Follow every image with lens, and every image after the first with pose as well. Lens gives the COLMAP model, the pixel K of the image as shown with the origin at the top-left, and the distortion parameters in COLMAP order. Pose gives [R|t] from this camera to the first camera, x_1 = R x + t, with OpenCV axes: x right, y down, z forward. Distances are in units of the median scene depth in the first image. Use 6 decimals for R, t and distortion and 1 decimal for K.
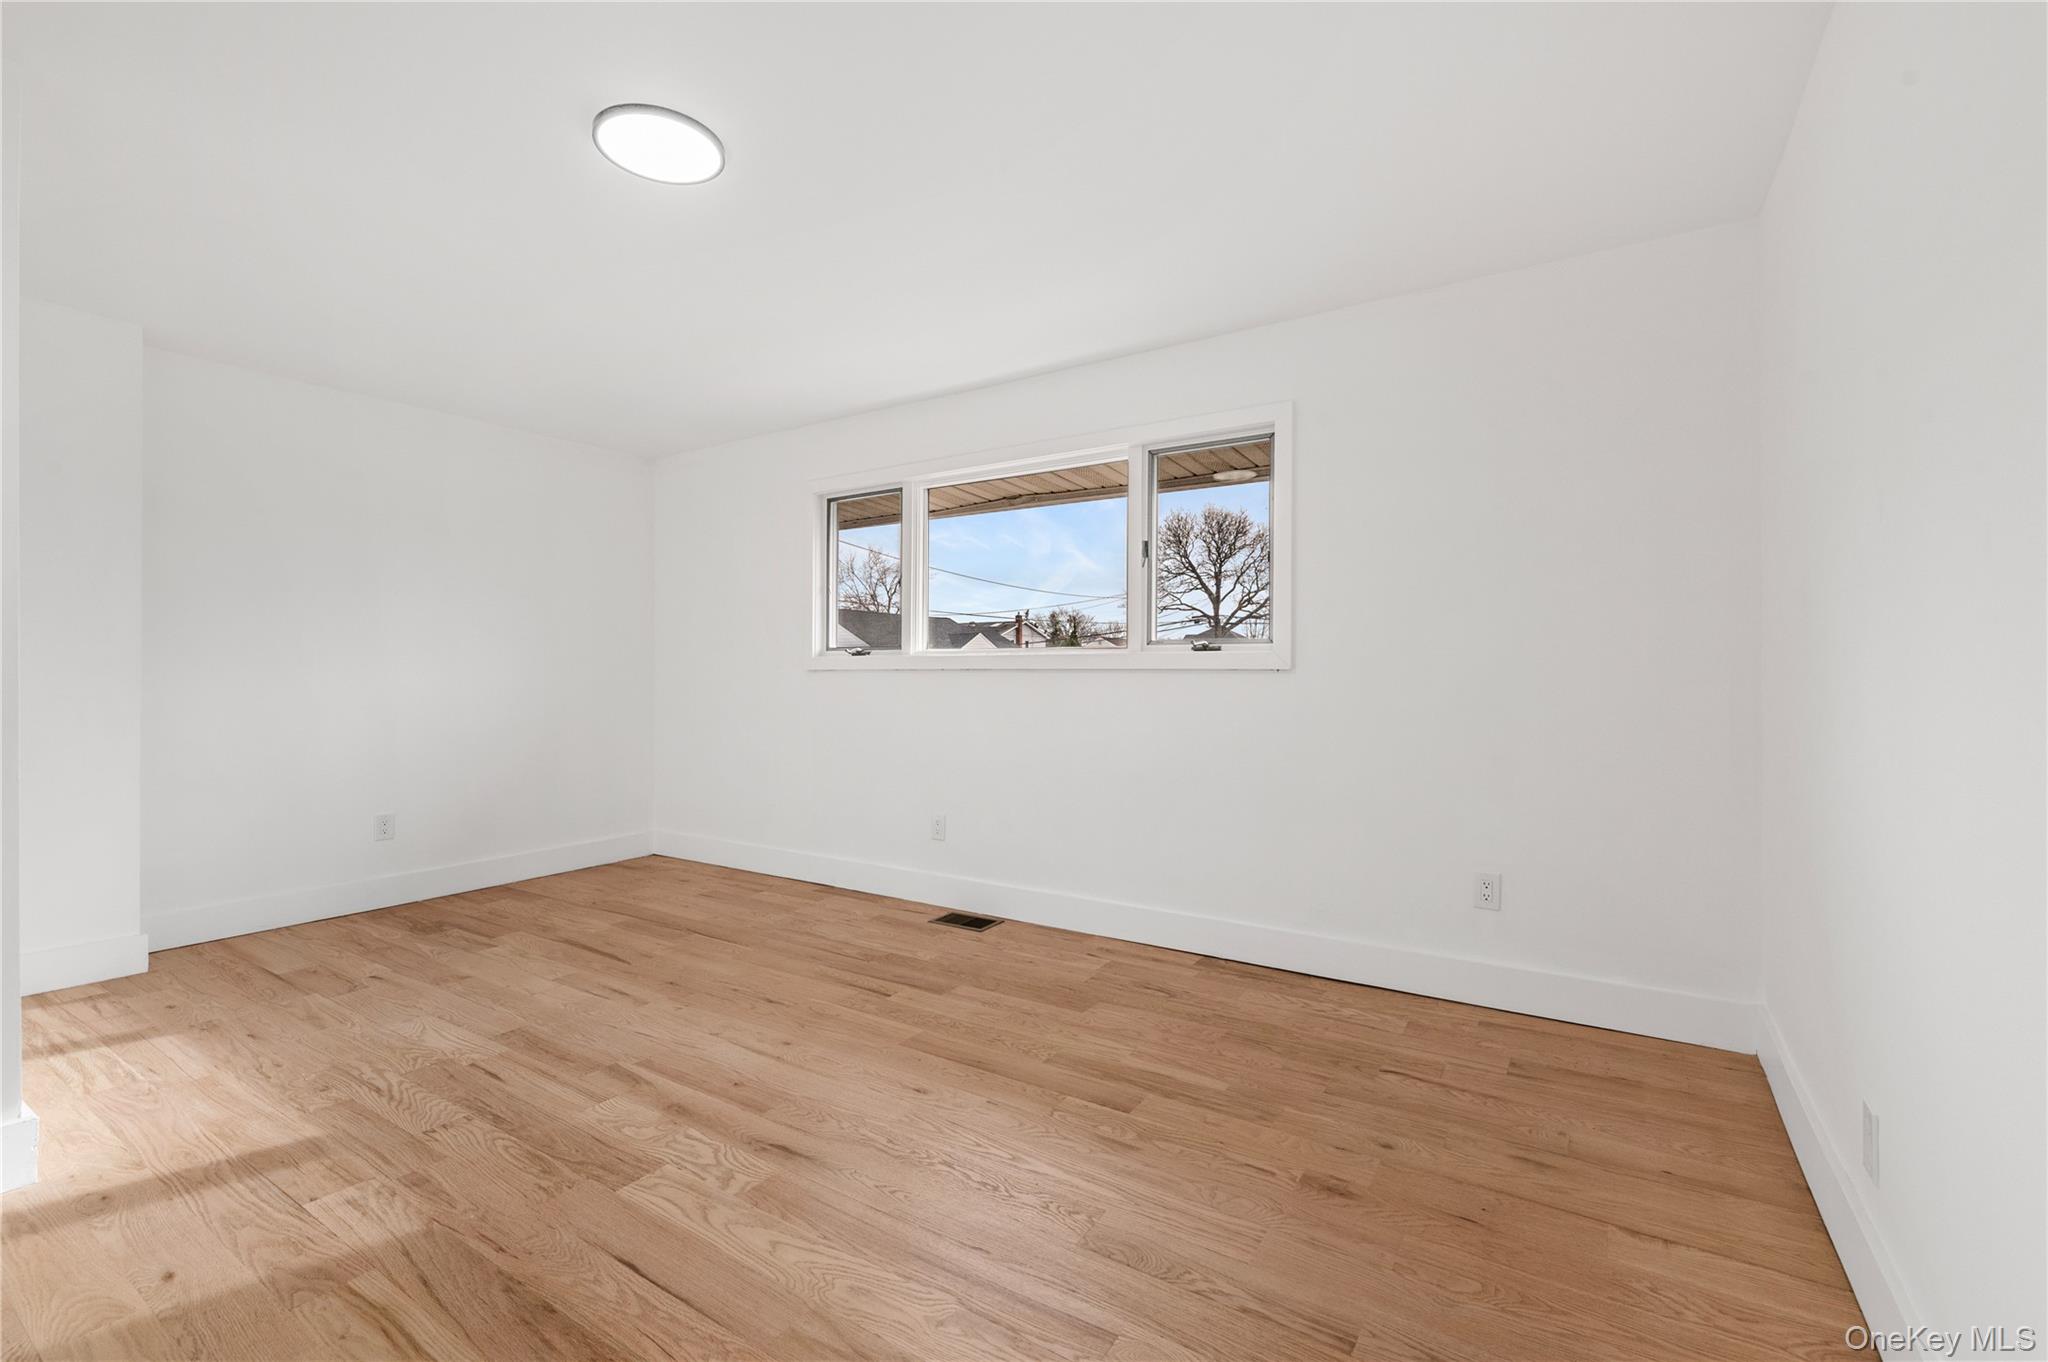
lens RADIAL K [[885.0, 0, 1022.2], [0, 885.0, 680.4], [0, 0, 1]] dist [0.002262, 0.000148]
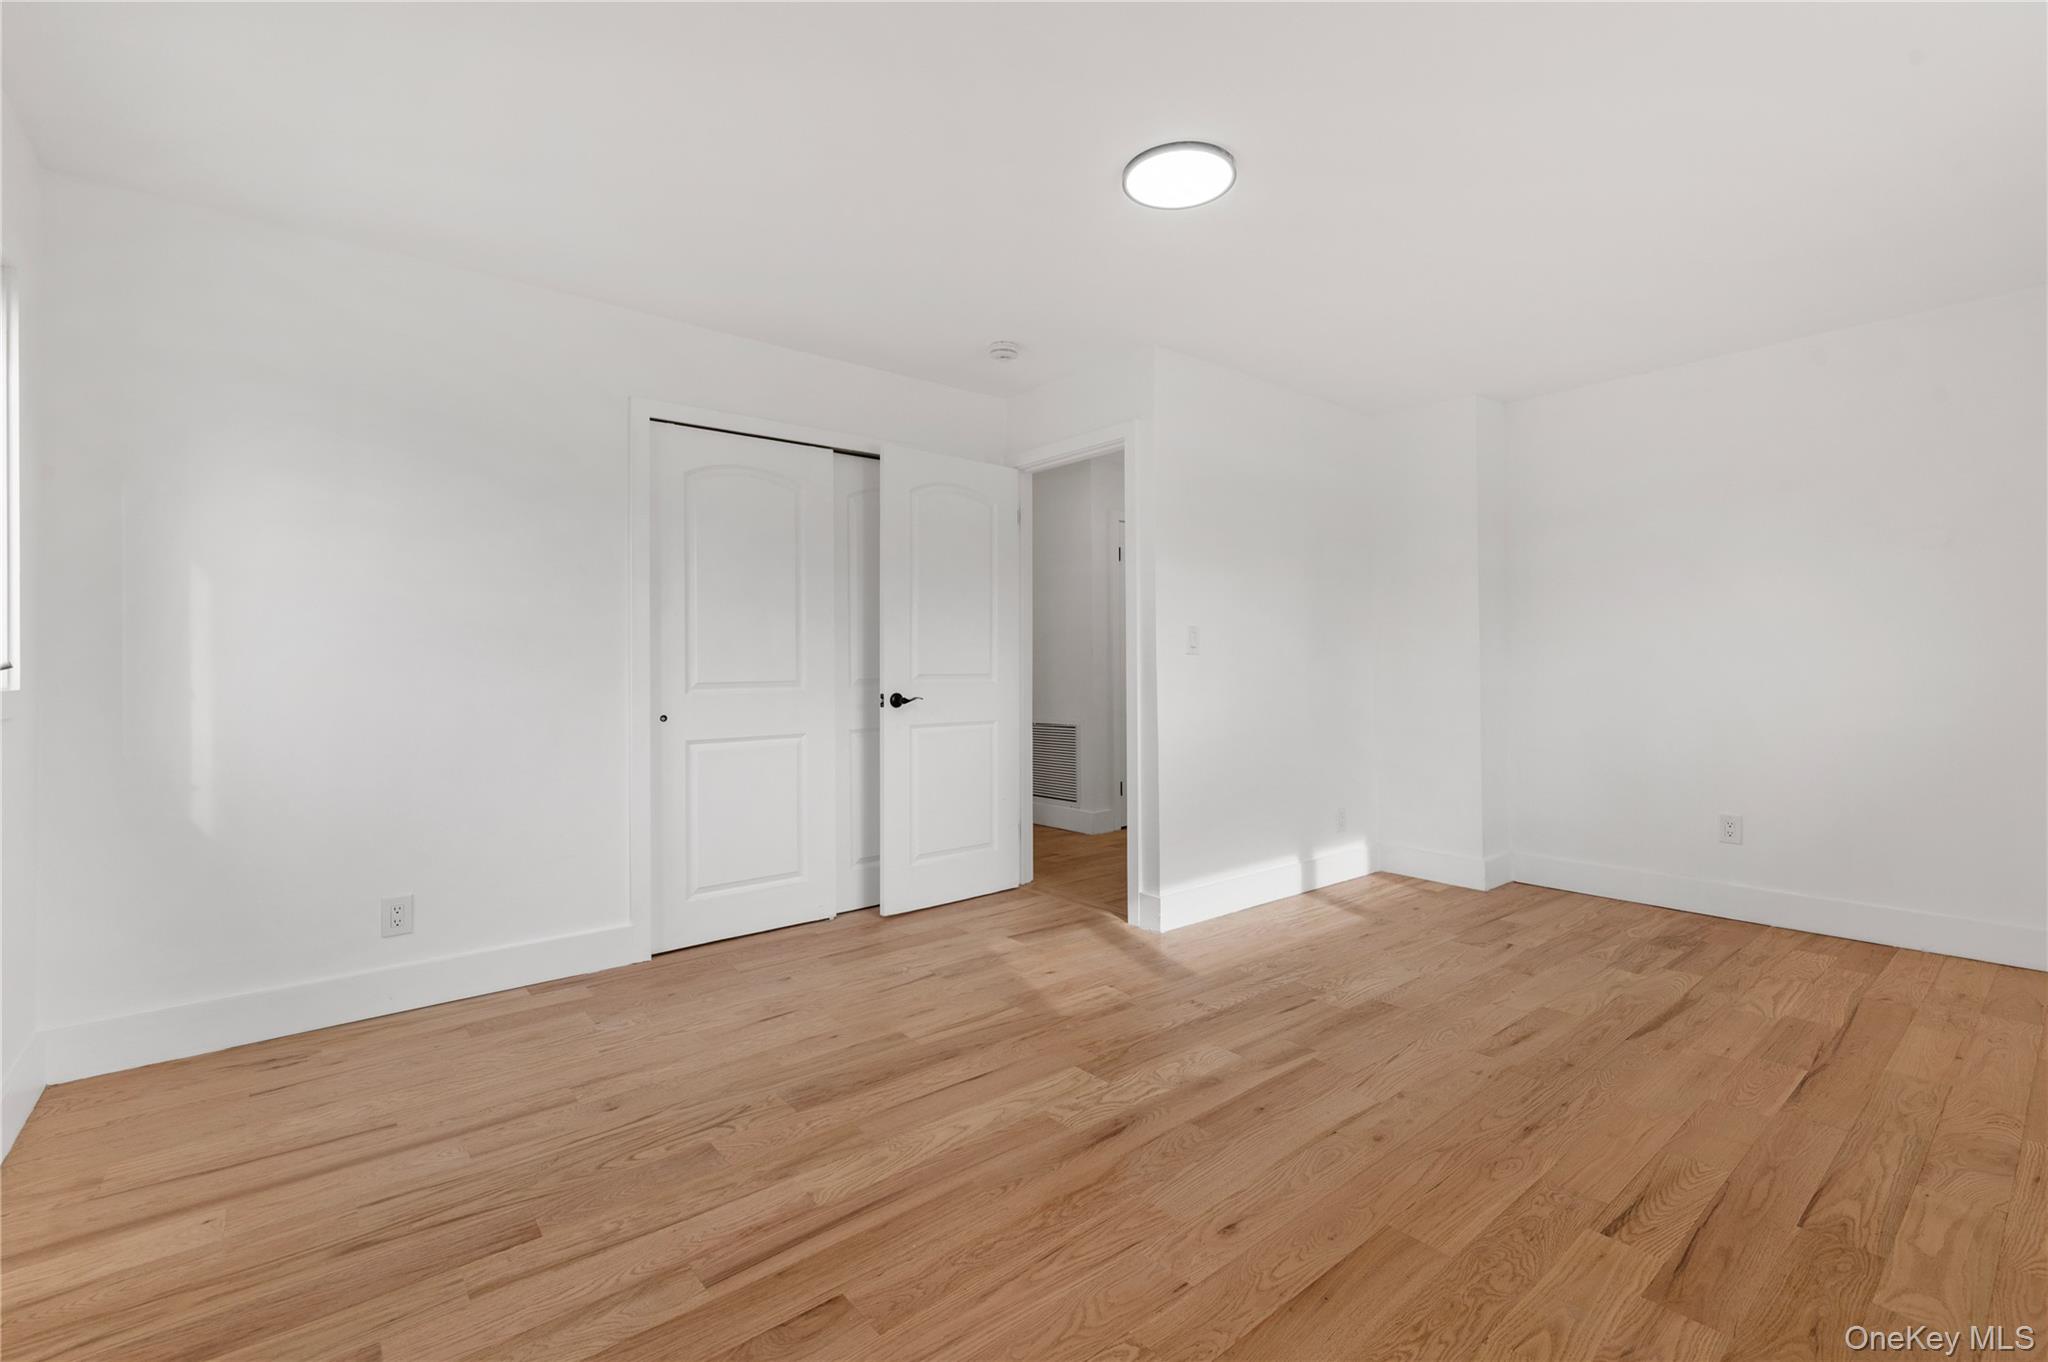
lens RADIAL K [[885.0, 0, 1021.0], [0, 885.0, 672.4], [0, 0, 1]] dist [0.002262, 0.000148]
pose [[-0.296462, 0.007938, -0.955012, 0.563337], [0.000718, 0.999967, 0.008089, -0.000950], [0.955044, 0.001713, -0.296458, 0.941479]]
